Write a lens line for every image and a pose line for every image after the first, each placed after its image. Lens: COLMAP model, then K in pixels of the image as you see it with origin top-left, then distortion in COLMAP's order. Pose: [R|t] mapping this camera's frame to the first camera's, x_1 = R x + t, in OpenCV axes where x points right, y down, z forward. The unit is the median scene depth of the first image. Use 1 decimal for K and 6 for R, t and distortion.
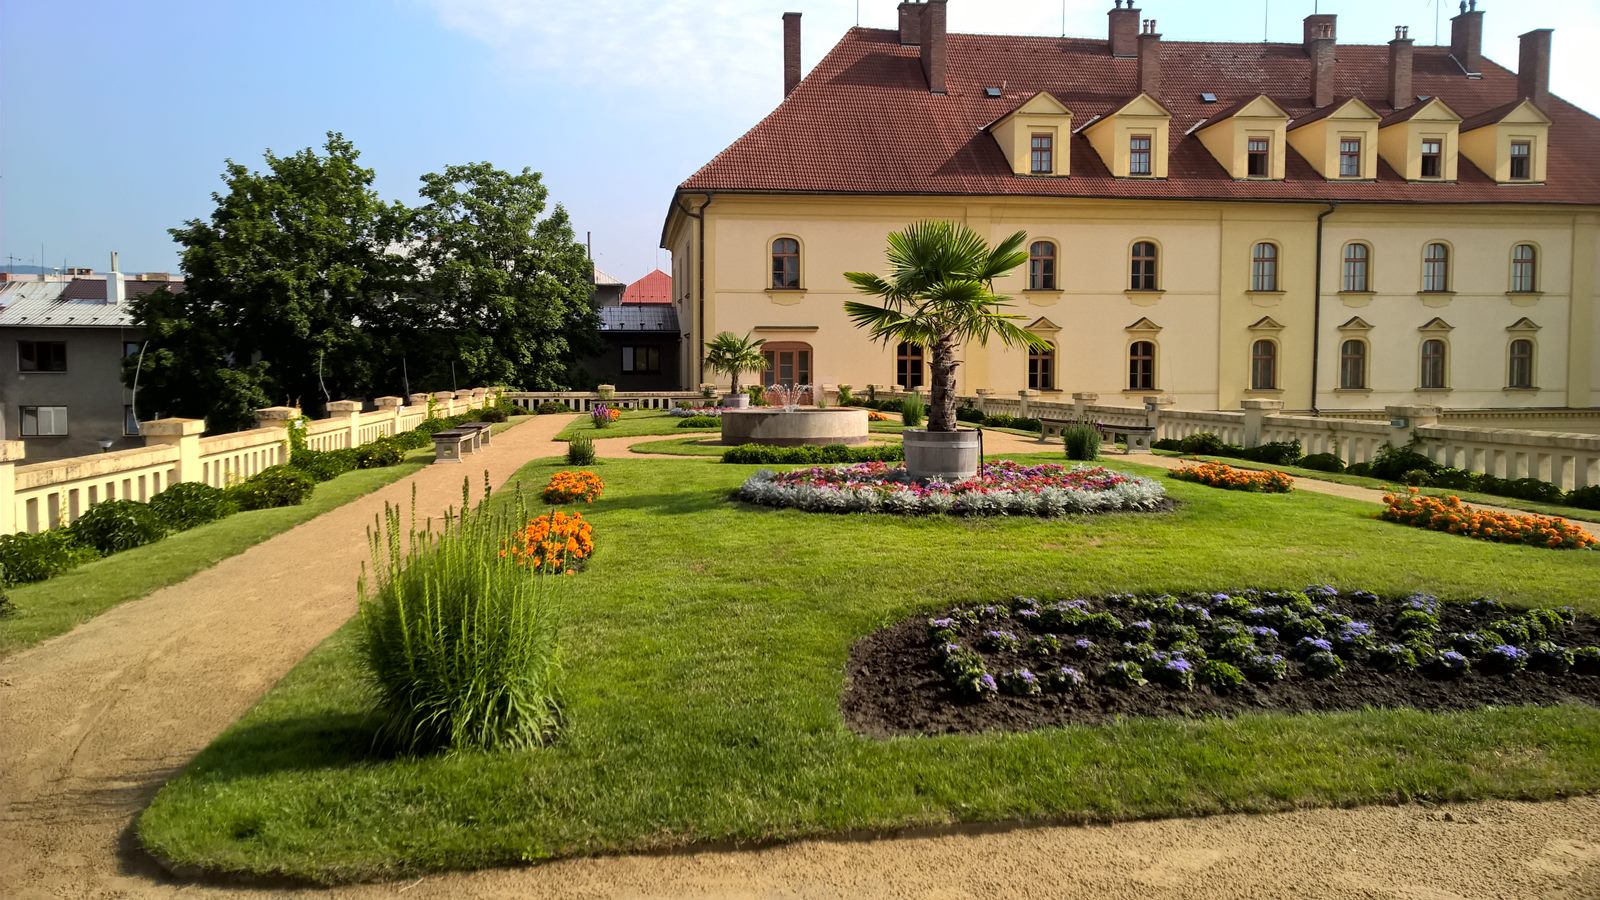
lens RADIAL K [[1161.5, 0, 796.6], [0, 1161.5, 481.8], [0, 0, 1]] dist [0.082743, -0.062549]
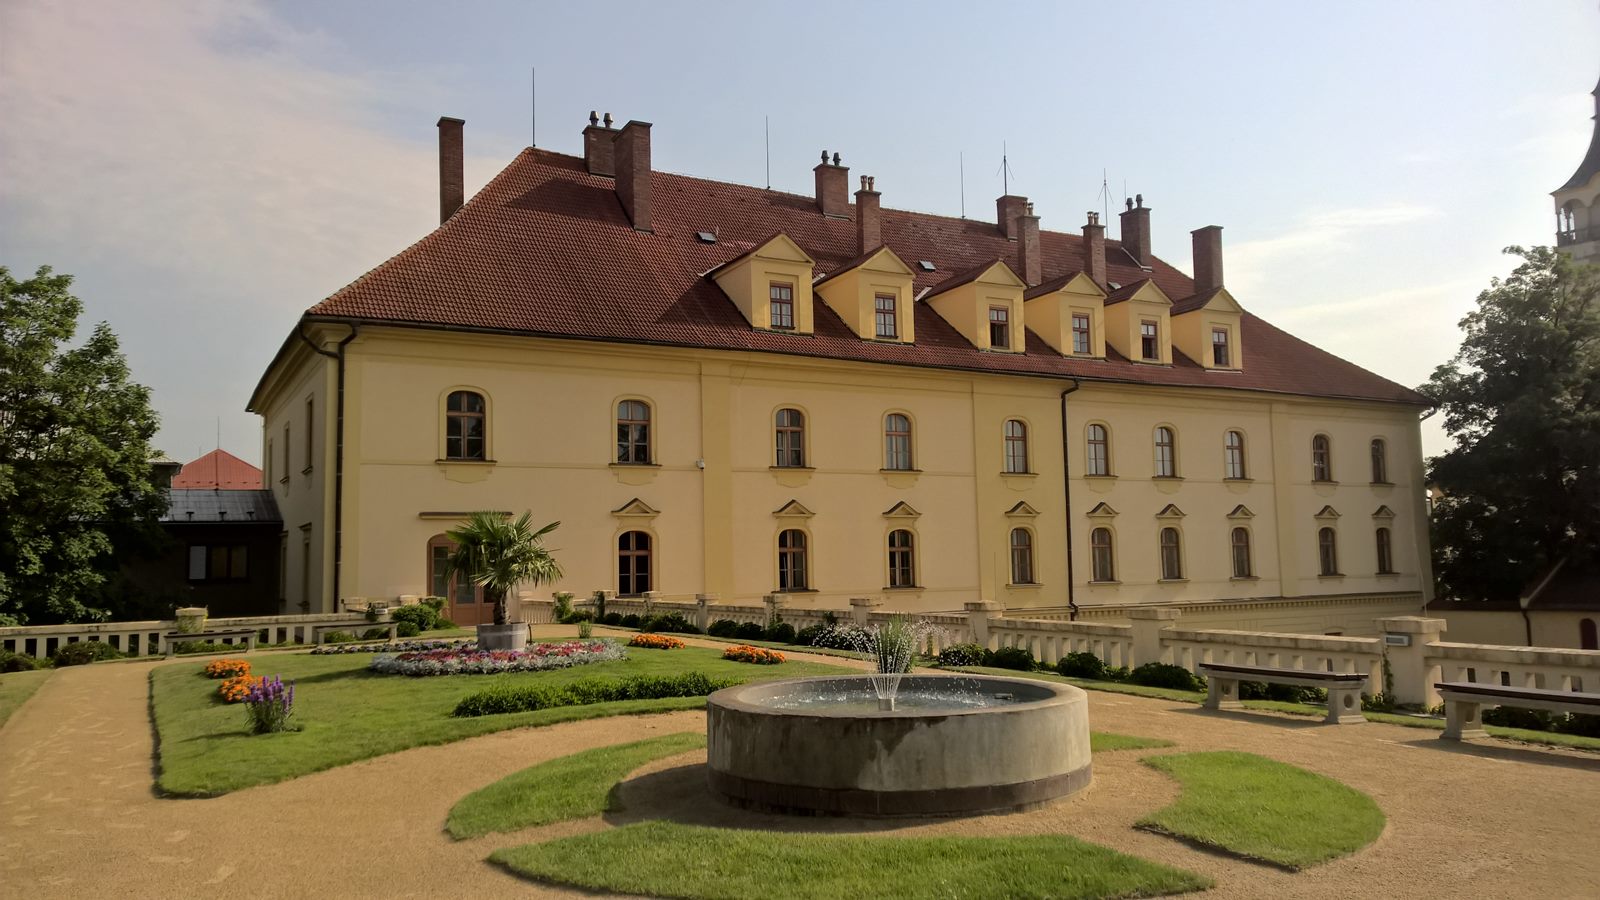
lens RADIAL K [[1161.5, 0, 796.6], [0, 1161.5, 481.8], [0, 0, 1]] dist [0.082743, -0.062549]
pose [[0.935784, 0.005617, 0.352529, -0.067925], [0.052609, 0.986455, -0.155367, -0.028358], [-0.348627, 0.163936, 0.922813, 0.251164]]
